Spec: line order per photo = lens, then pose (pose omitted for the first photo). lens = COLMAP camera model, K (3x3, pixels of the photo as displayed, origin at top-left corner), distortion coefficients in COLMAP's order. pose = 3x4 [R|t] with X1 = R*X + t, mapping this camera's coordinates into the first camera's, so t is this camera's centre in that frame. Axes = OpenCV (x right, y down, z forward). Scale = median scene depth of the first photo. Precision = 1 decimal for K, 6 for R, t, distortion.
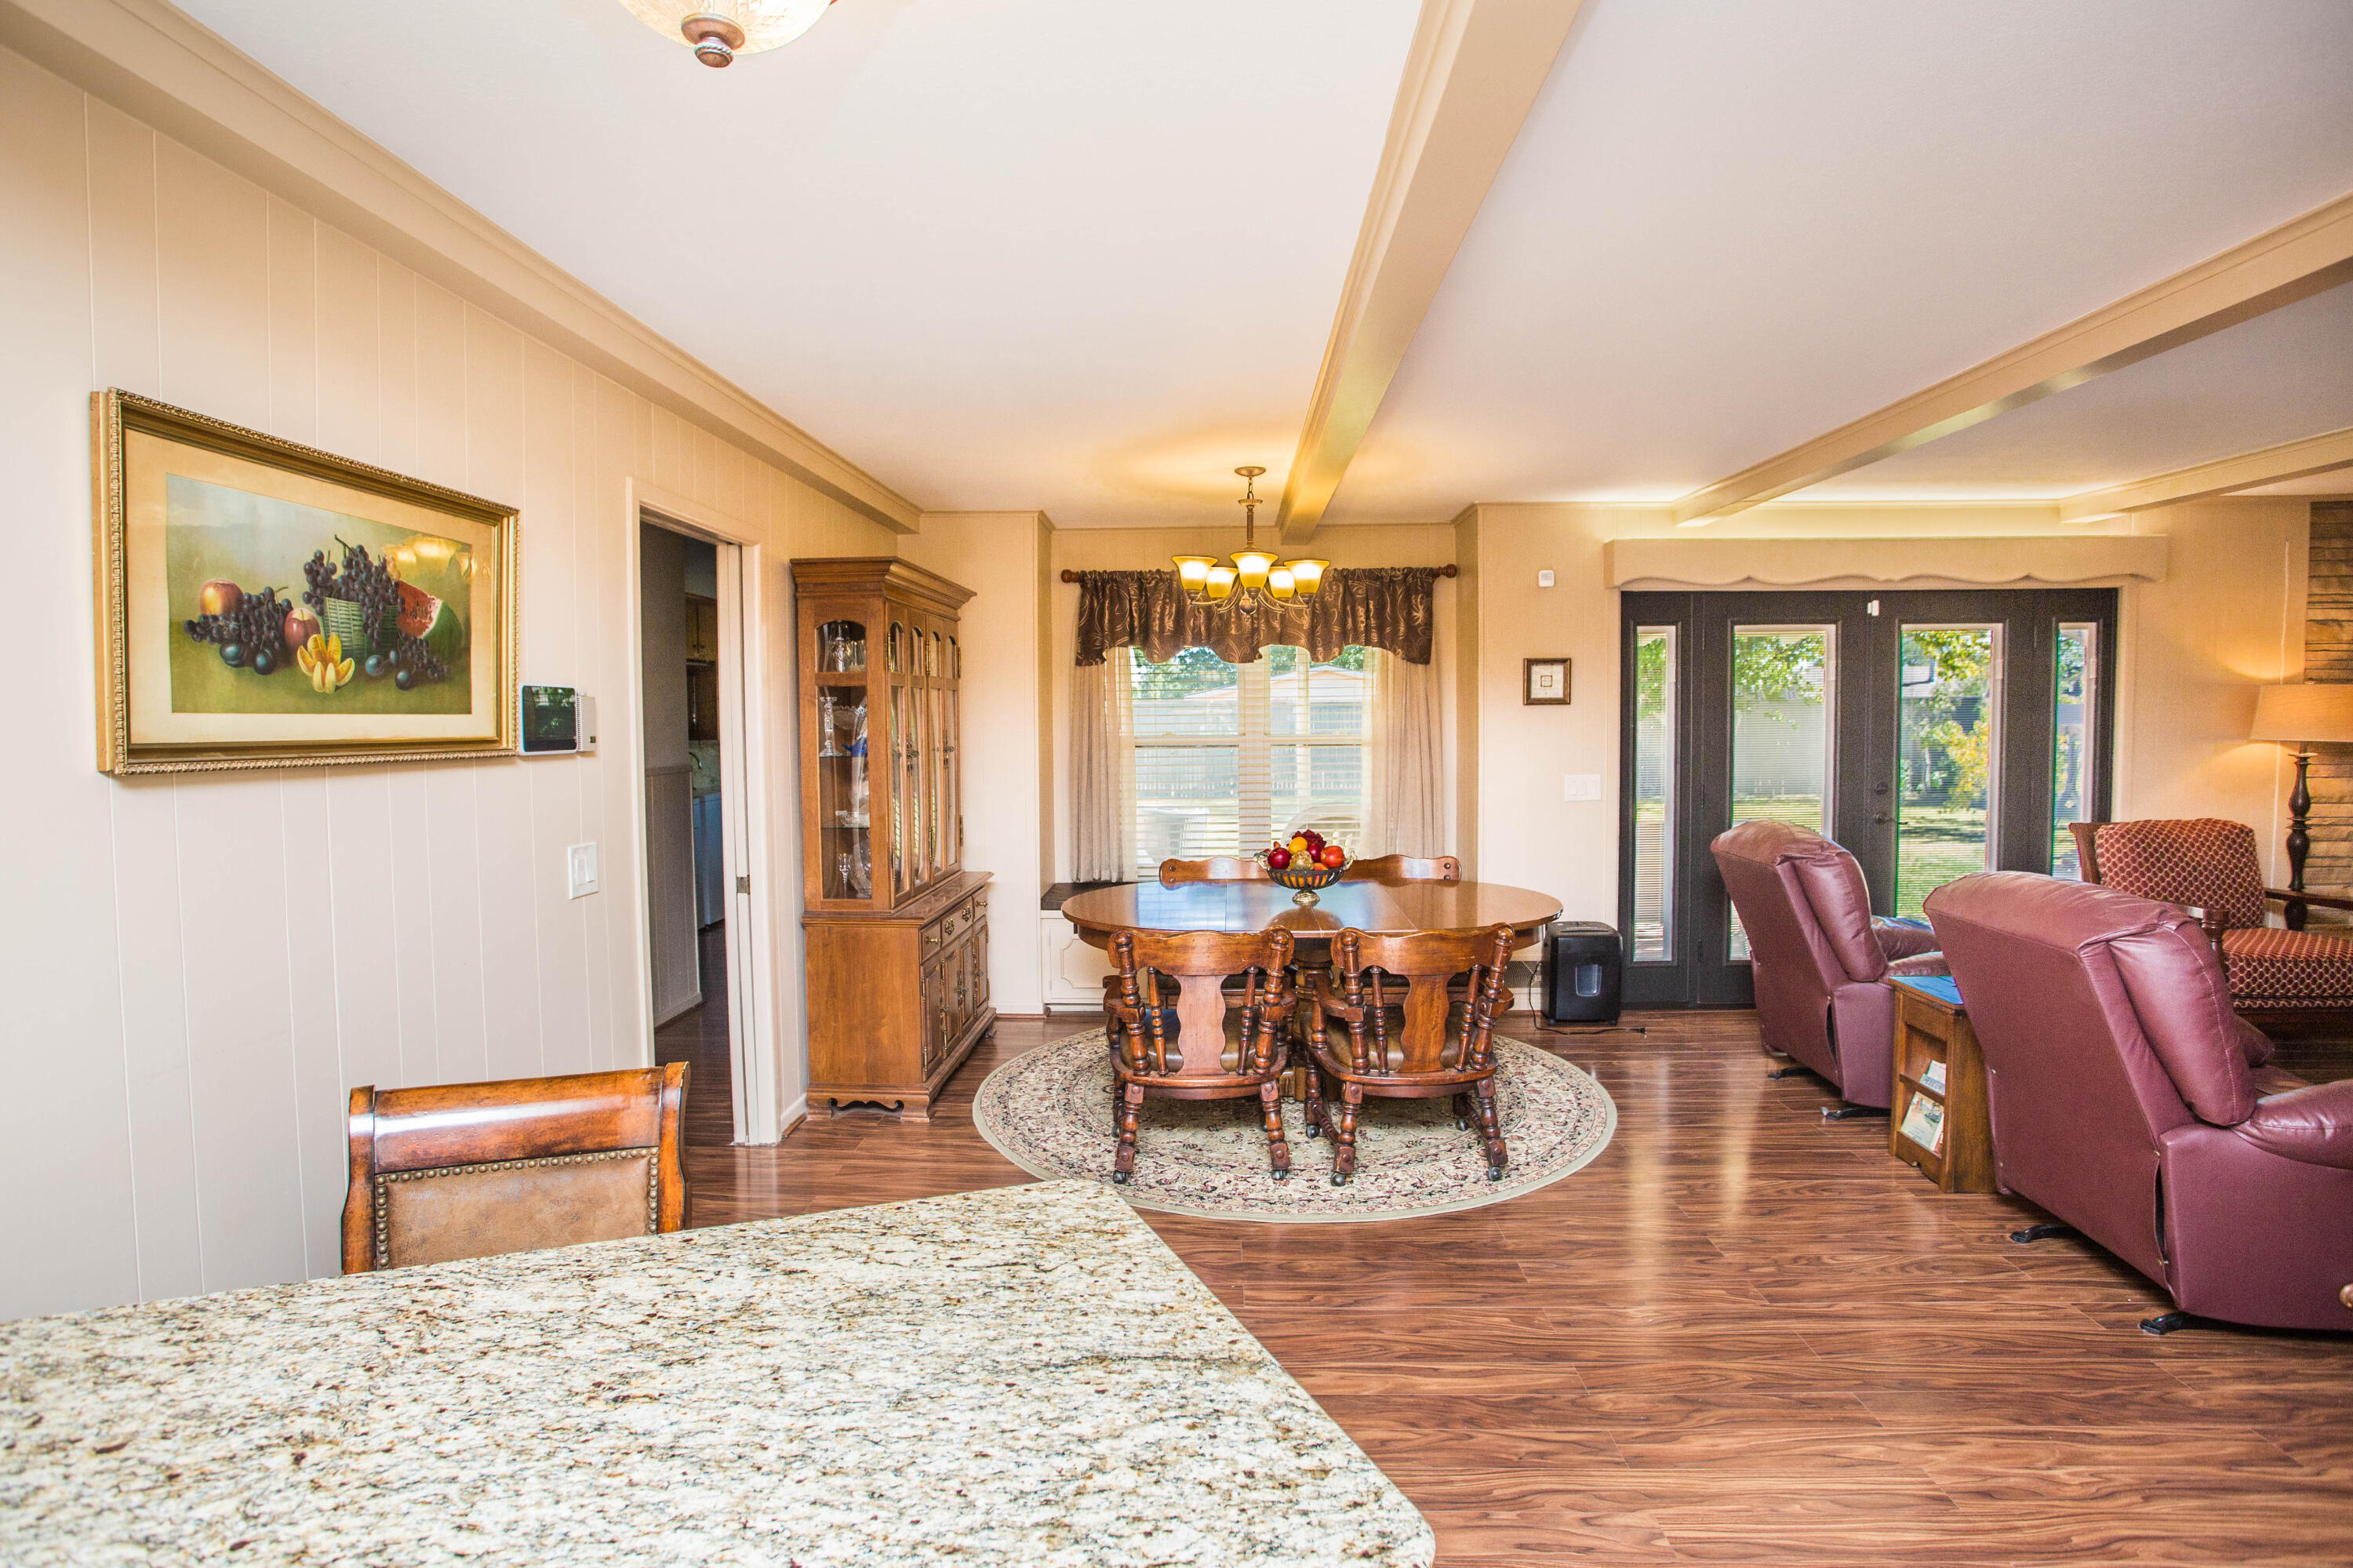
lens RADIAL K [[1148.7, 0, 1181.3], [0, 1148.7, 785.8], [0, 0, 1]] dist [-0.052154, 0.000165]
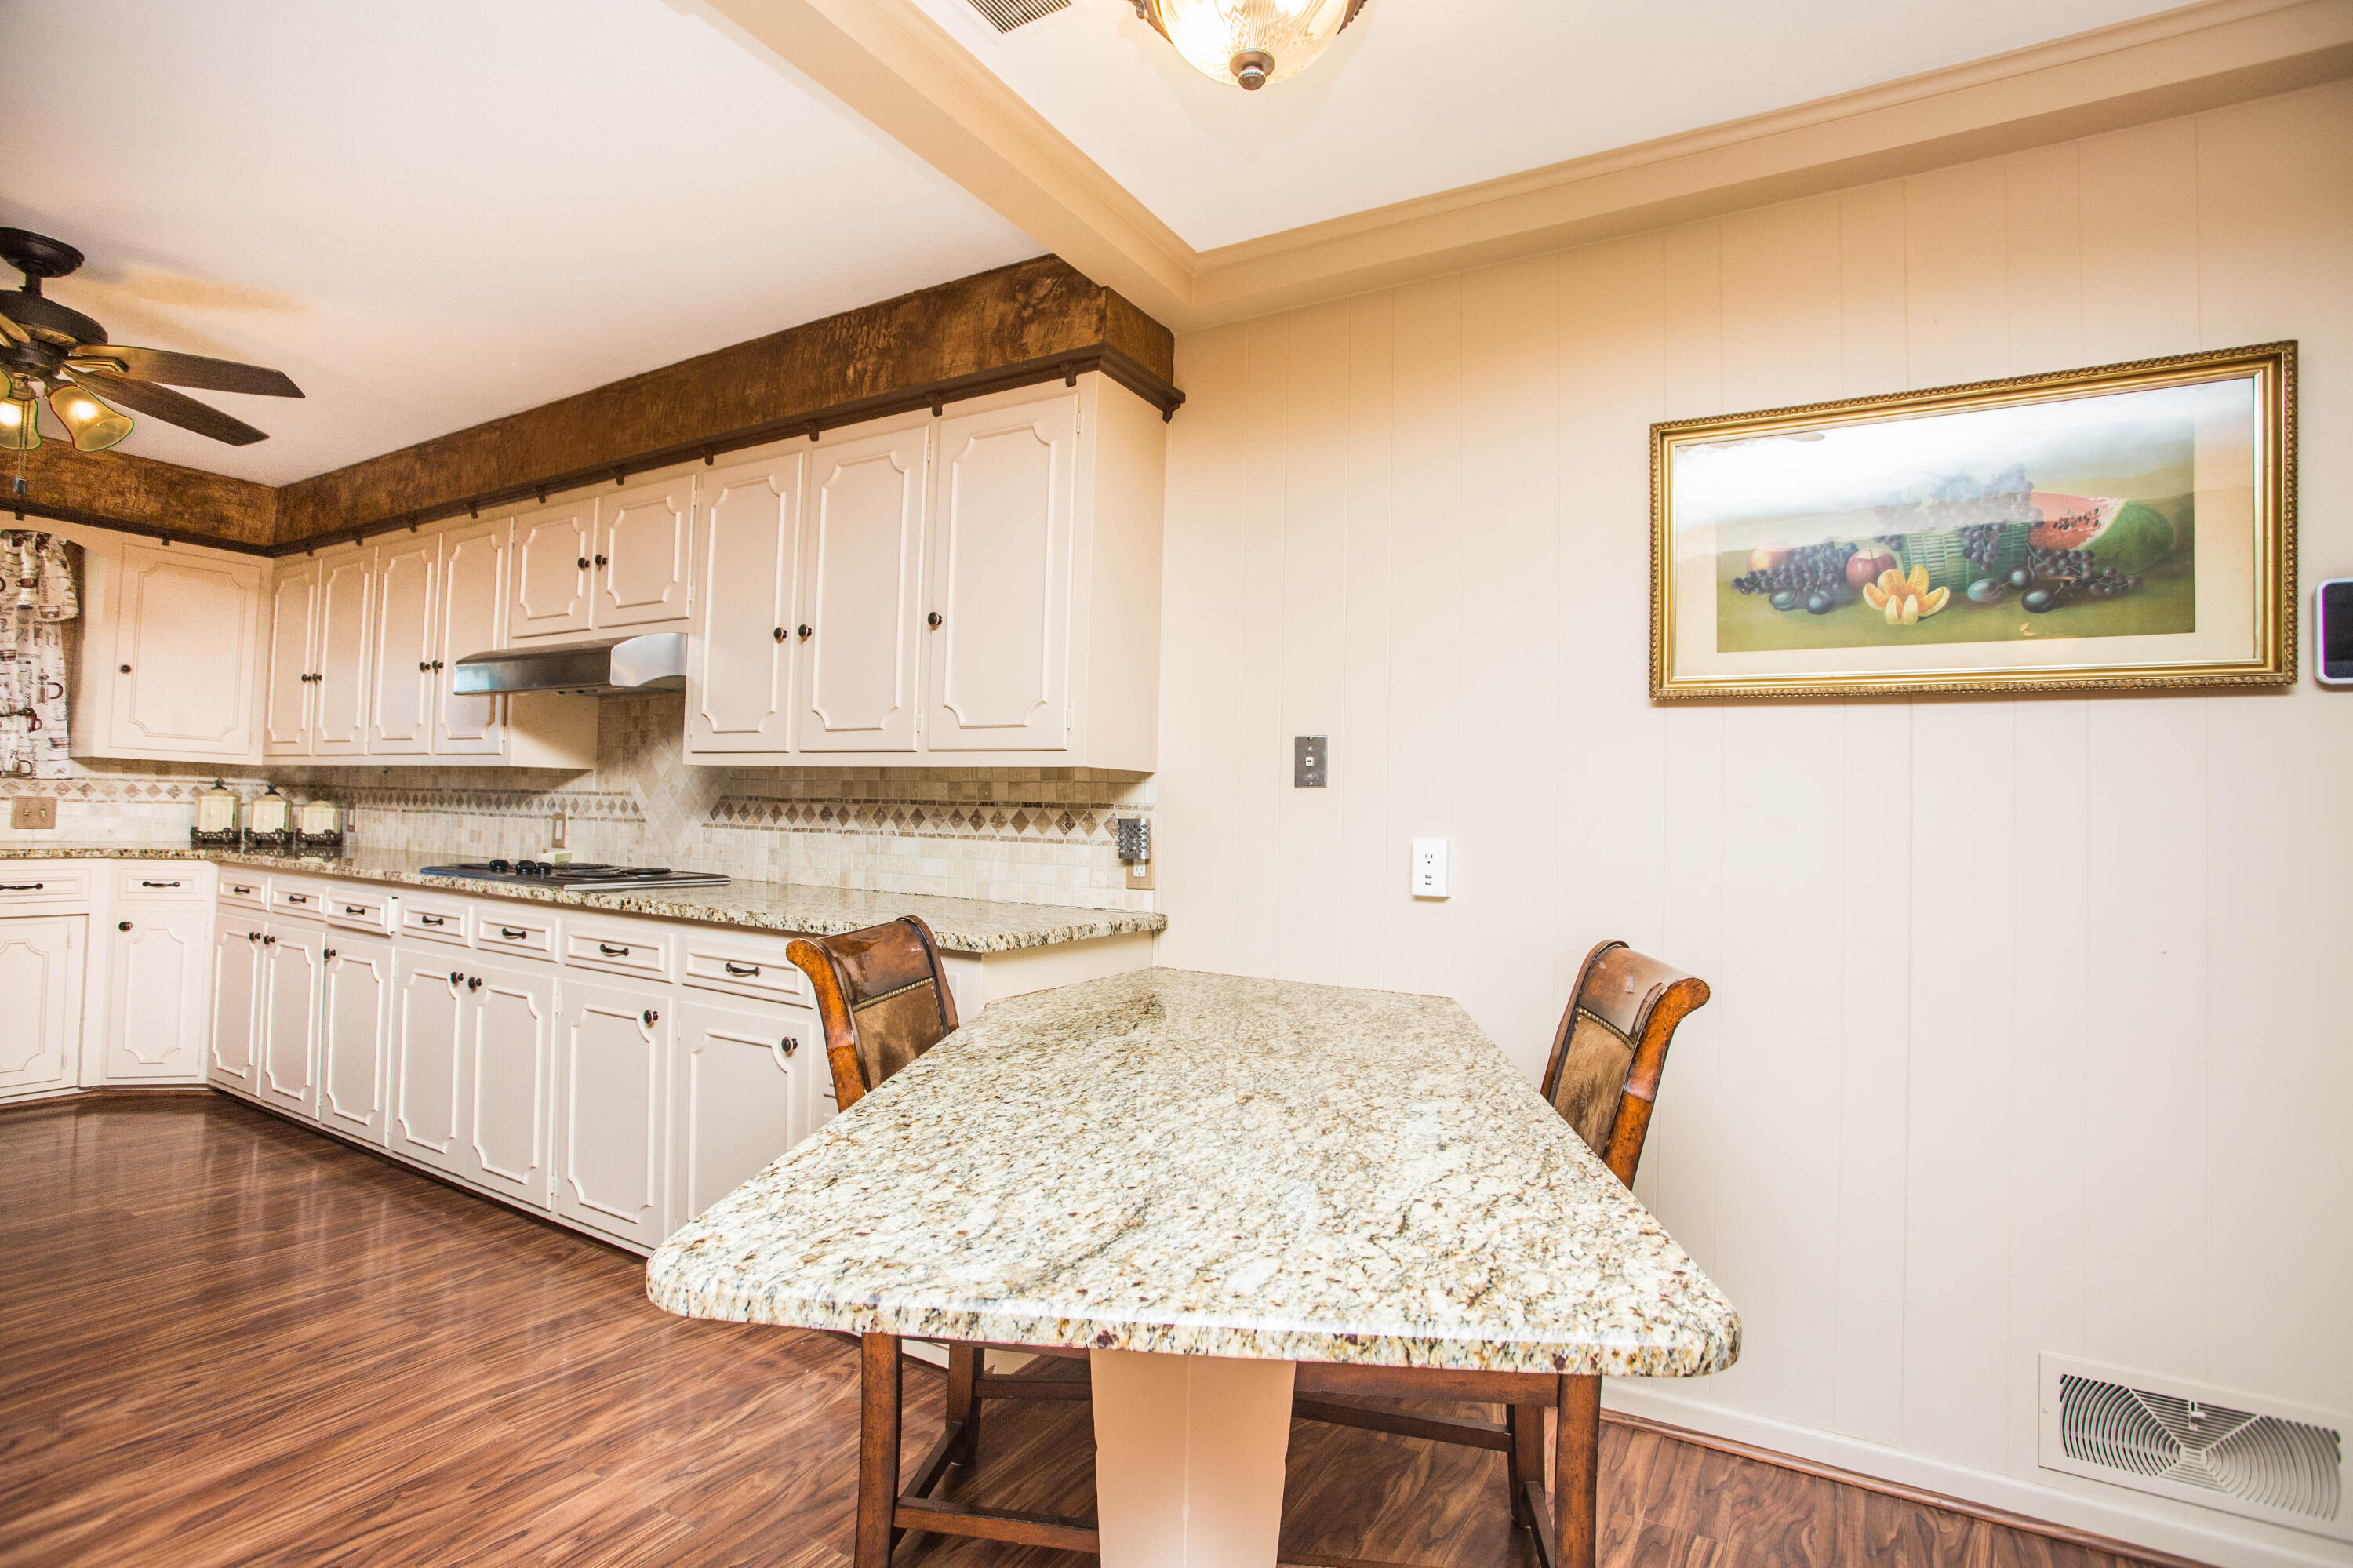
lens RADIAL K [[1148.7, 0, 1188.9], [0, 1148.7, 781.2], [0, 0, 1]] dist [-0.052154, 0.000165]
pose [[-0.463686, -0.033766, -0.885356, 0.476943], [-0.066110, 0.997806, -0.003431, 0.115127], [0.883530, 0.056940, -0.464901, 0.981783]]
